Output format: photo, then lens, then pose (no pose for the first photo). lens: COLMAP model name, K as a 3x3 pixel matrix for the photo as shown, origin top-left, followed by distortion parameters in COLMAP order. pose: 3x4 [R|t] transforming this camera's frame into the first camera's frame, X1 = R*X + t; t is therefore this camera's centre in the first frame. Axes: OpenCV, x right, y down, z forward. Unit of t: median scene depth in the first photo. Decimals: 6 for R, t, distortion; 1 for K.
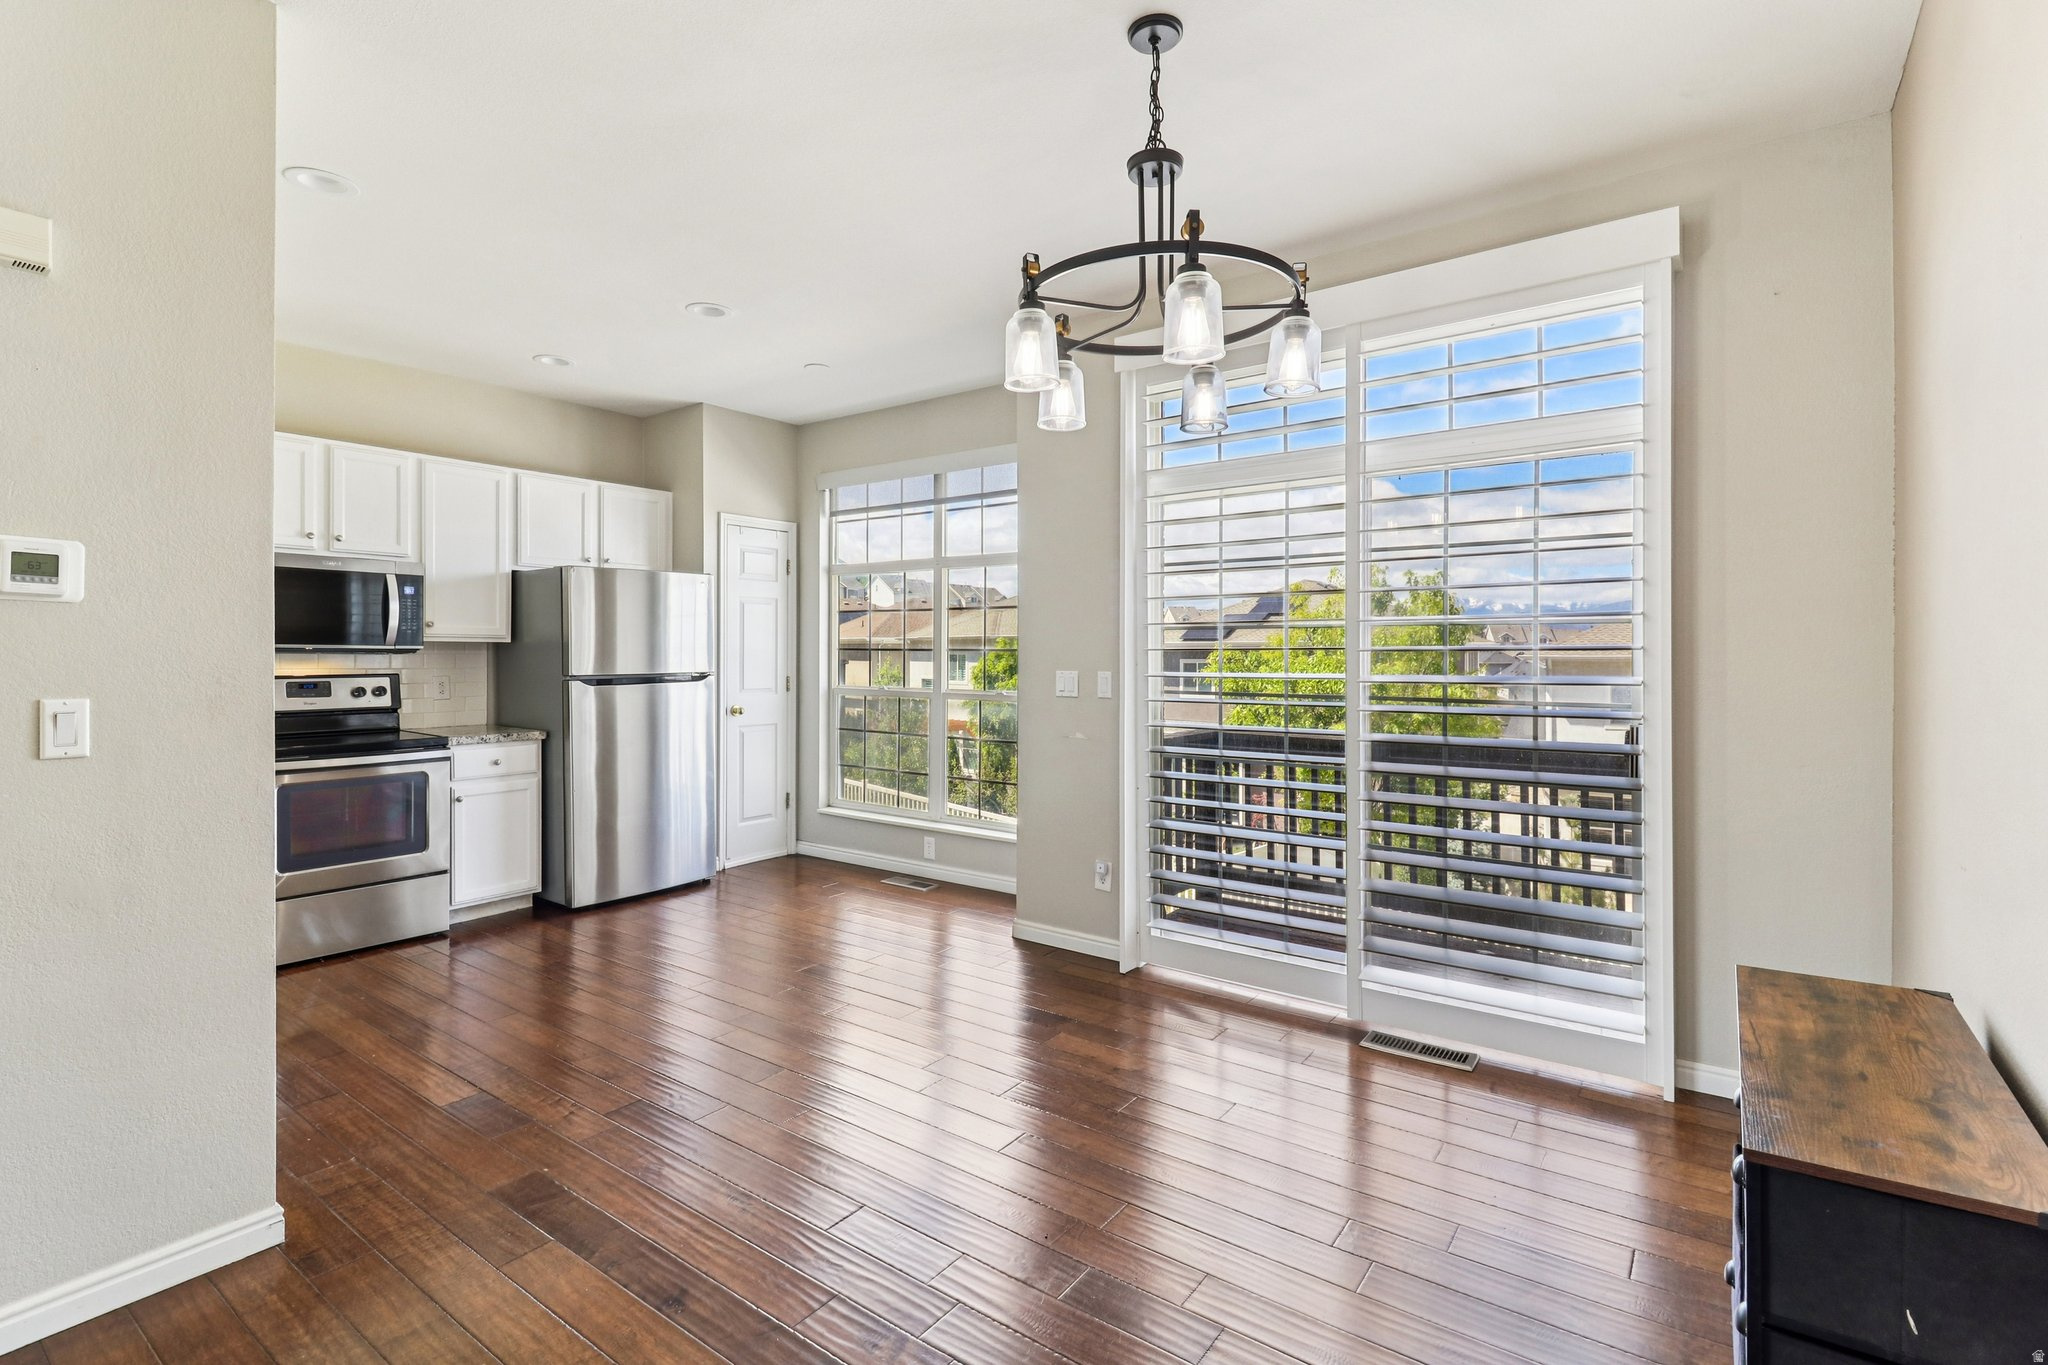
lens RADIAL K [[953.5, 0, 1029.6], [0, 953.5, 655.7], [0, 0, 1]] dist [0.003948, -0.000550]
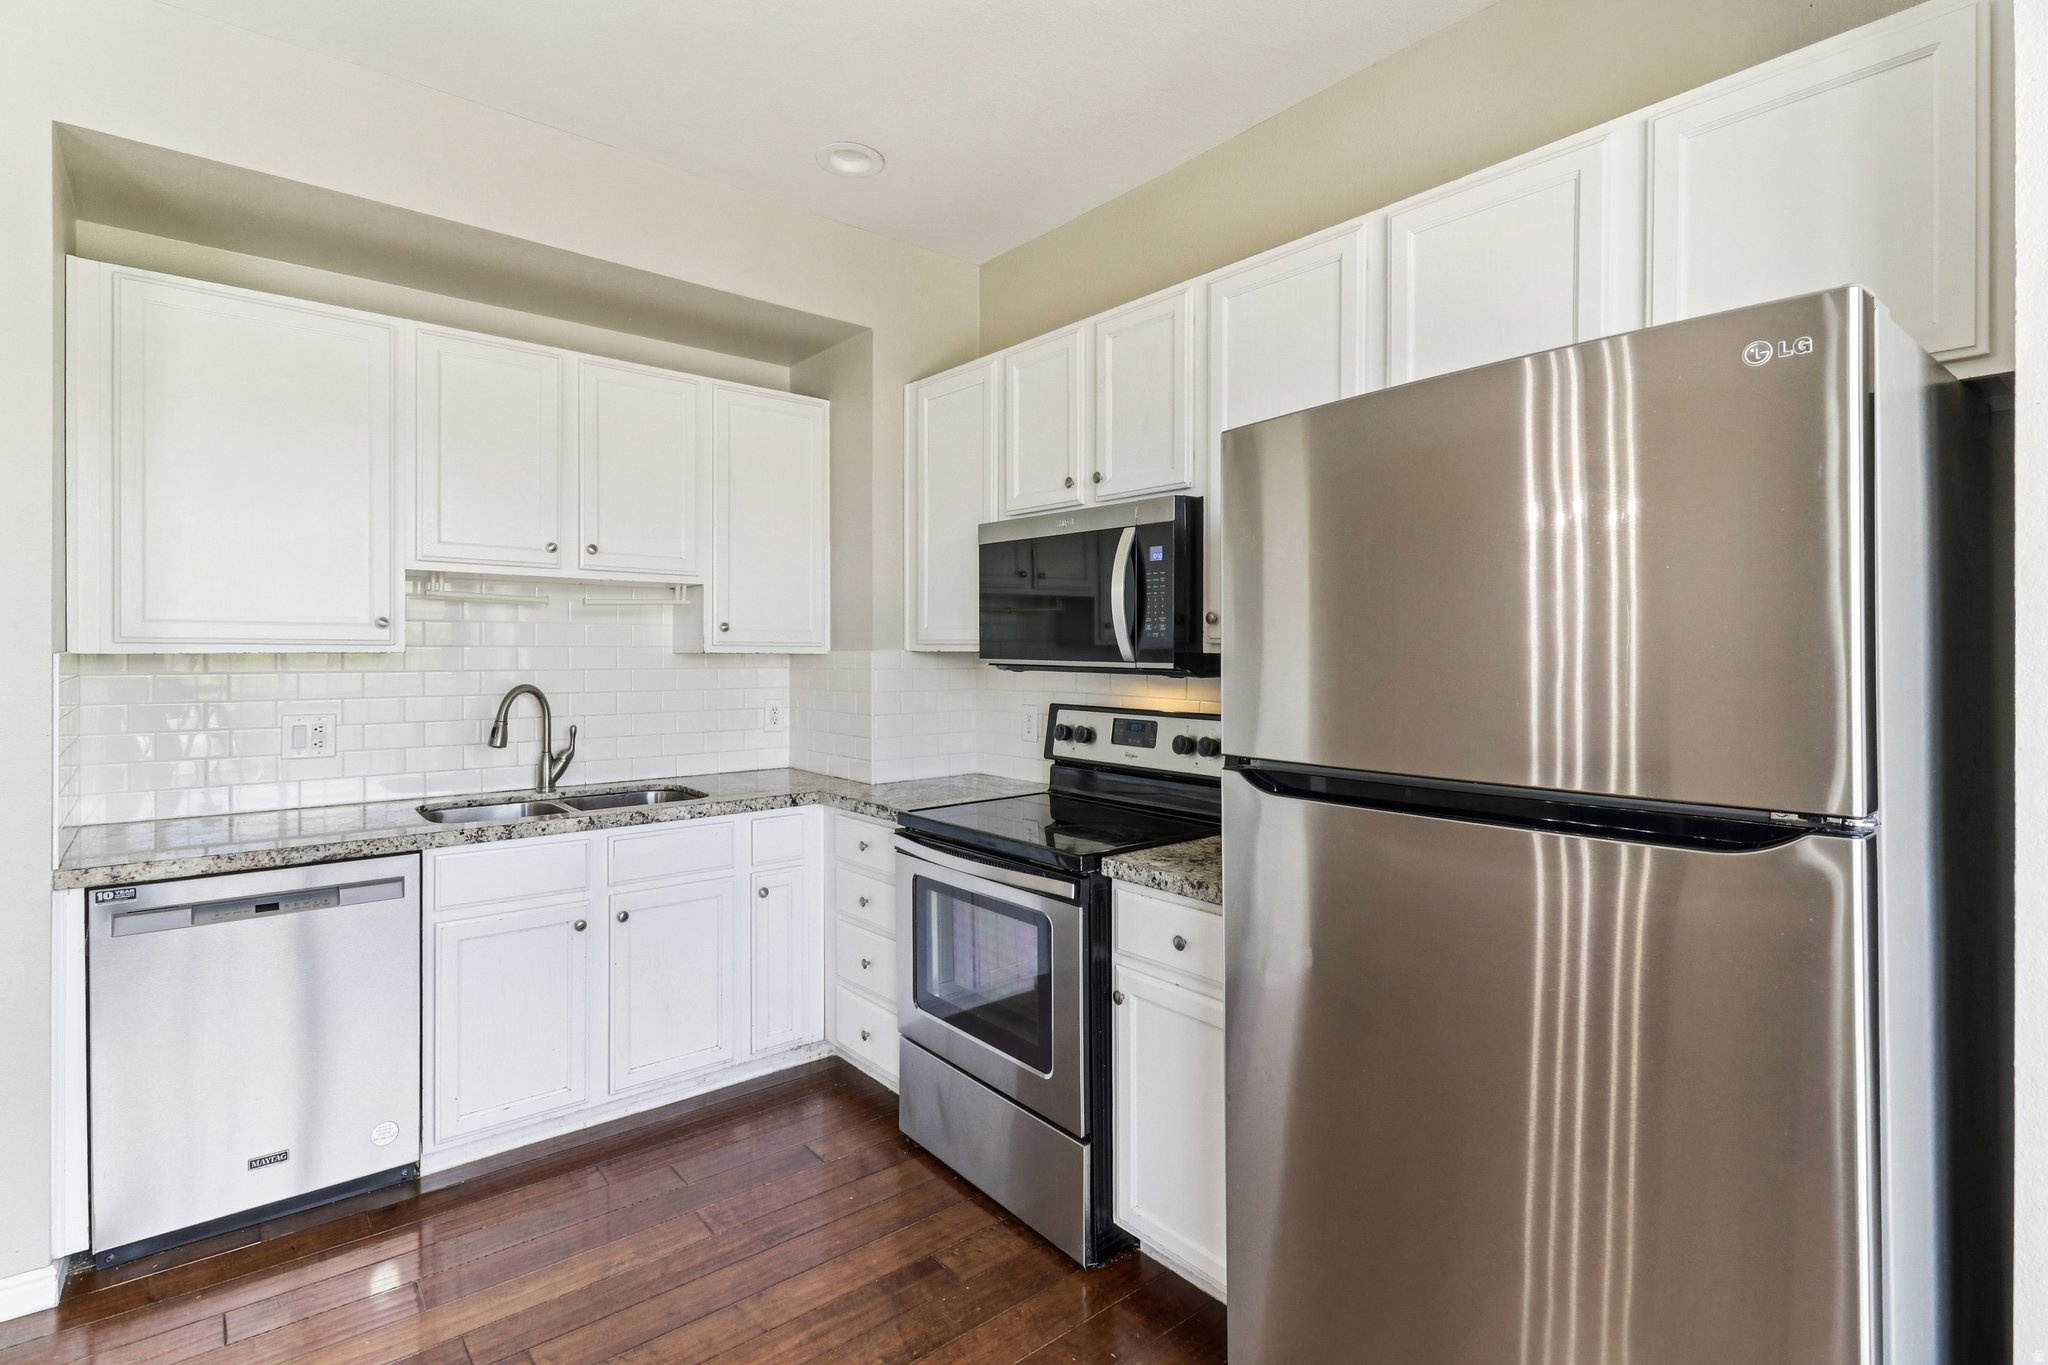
lens RADIAL K [[954.4, 0, 1026.3], [0, 954.4, 662.2], [0, 0, 1]] dist [0.003740, -0.000617]
pose [[-0.231556, 0.005803, -0.972804, -0.138088], [-0.011317, 0.999898, 0.008659, -0.013910], [0.972756, 0.013014, -0.231467, 1.028746]]
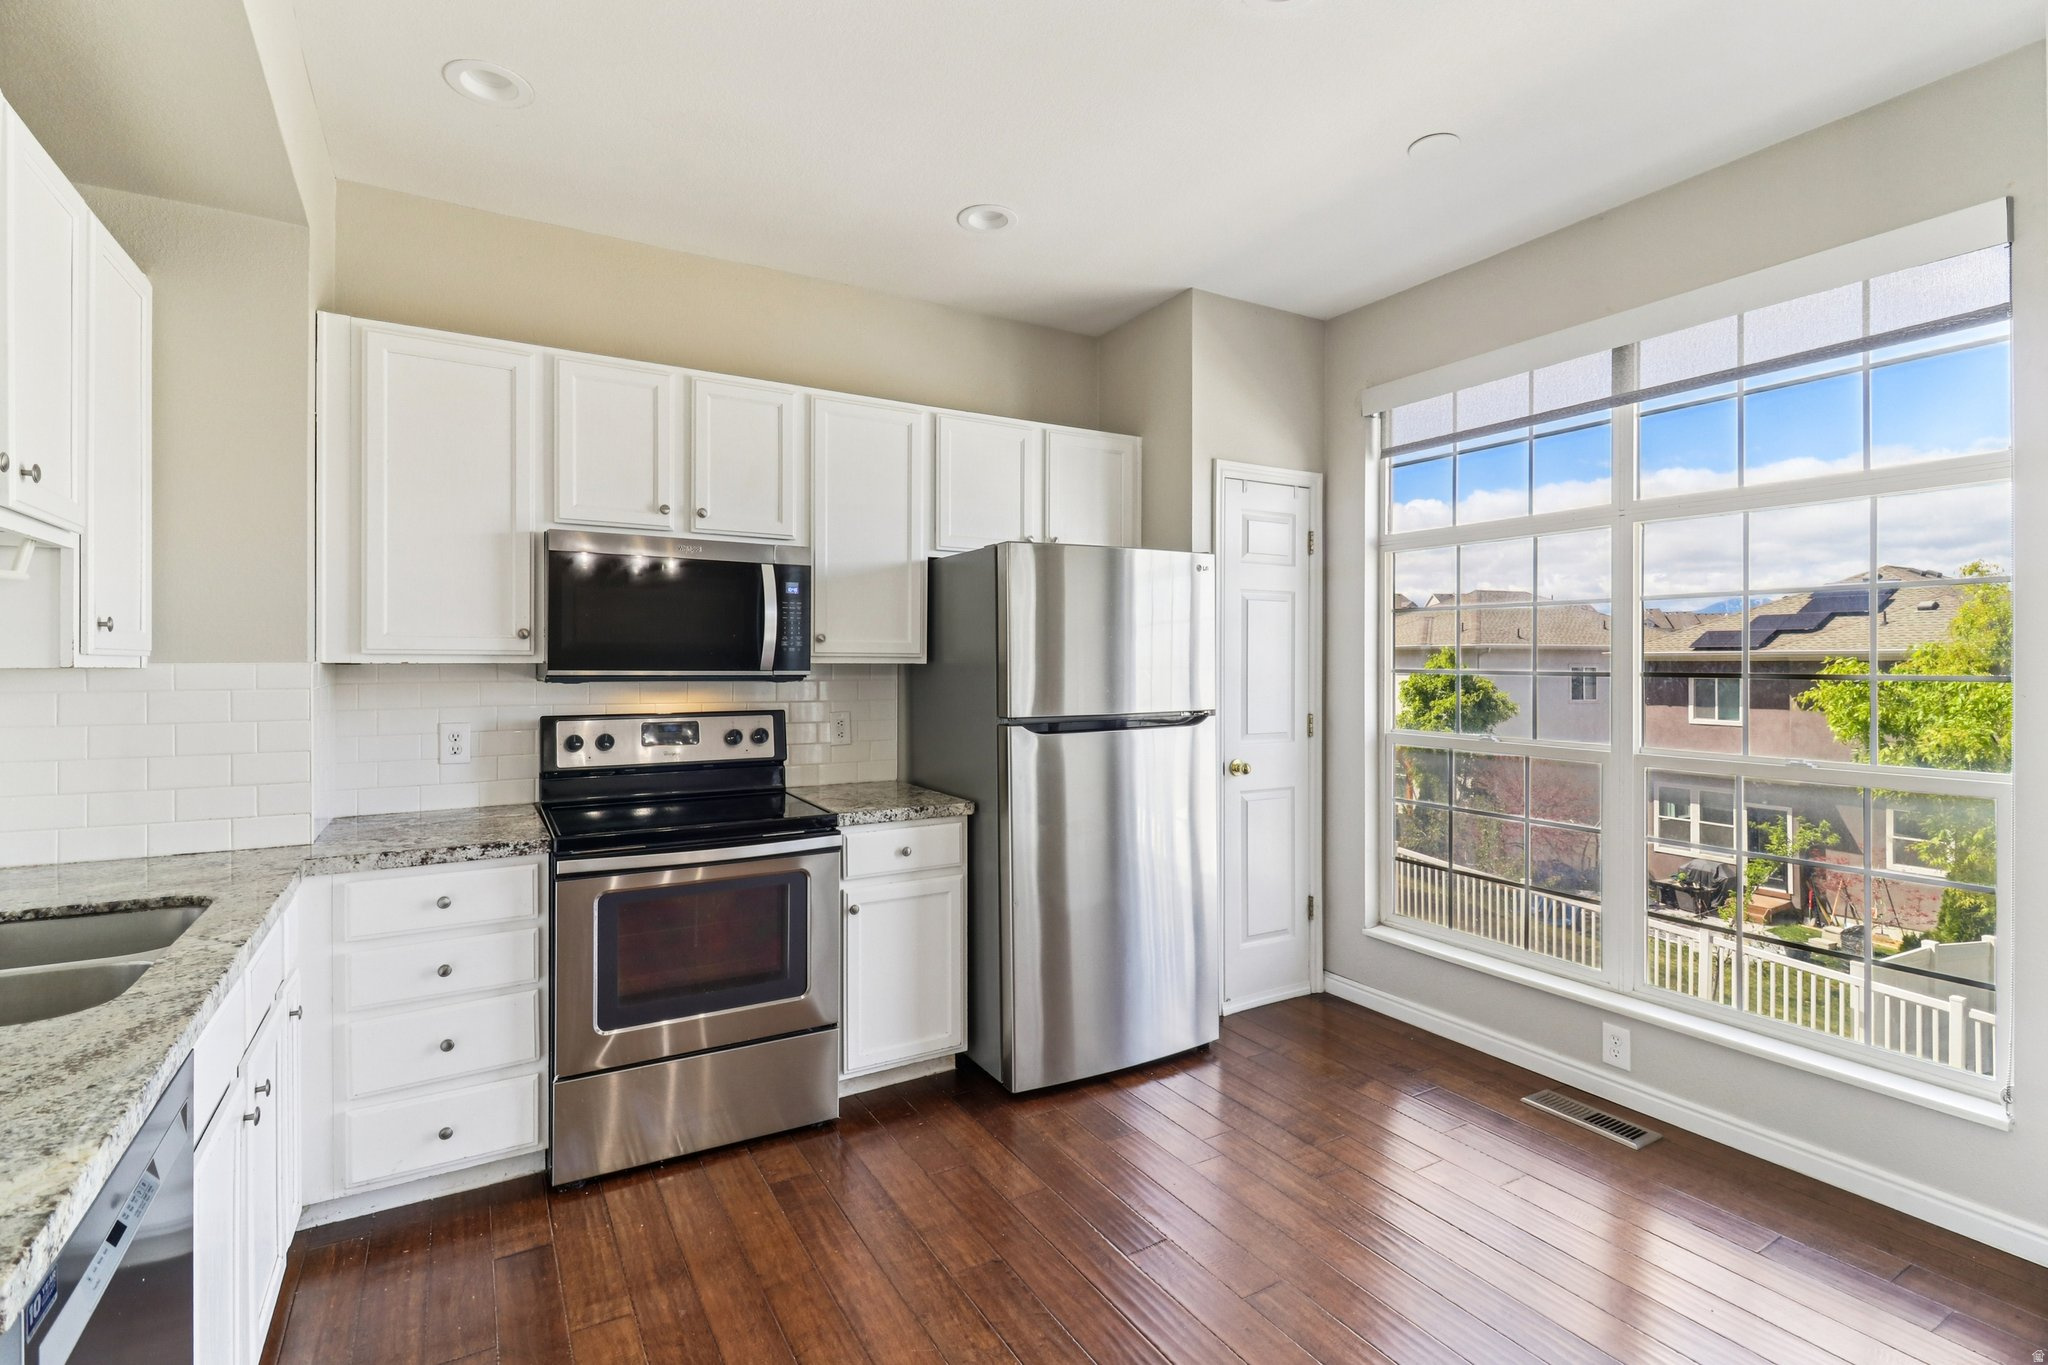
lens RADIAL K [[953.5, 0, 1029.6], [0, 953.5, 655.7], [0, 0, 1]] dist [0.003948, -0.000550]
pose [[0.920213, -0.004947, -0.391388, -0.230017], [0.000423, 0.999932, -0.011644, -0.012768], [0.391419, 0.010550, 0.920152, 0.441250]]
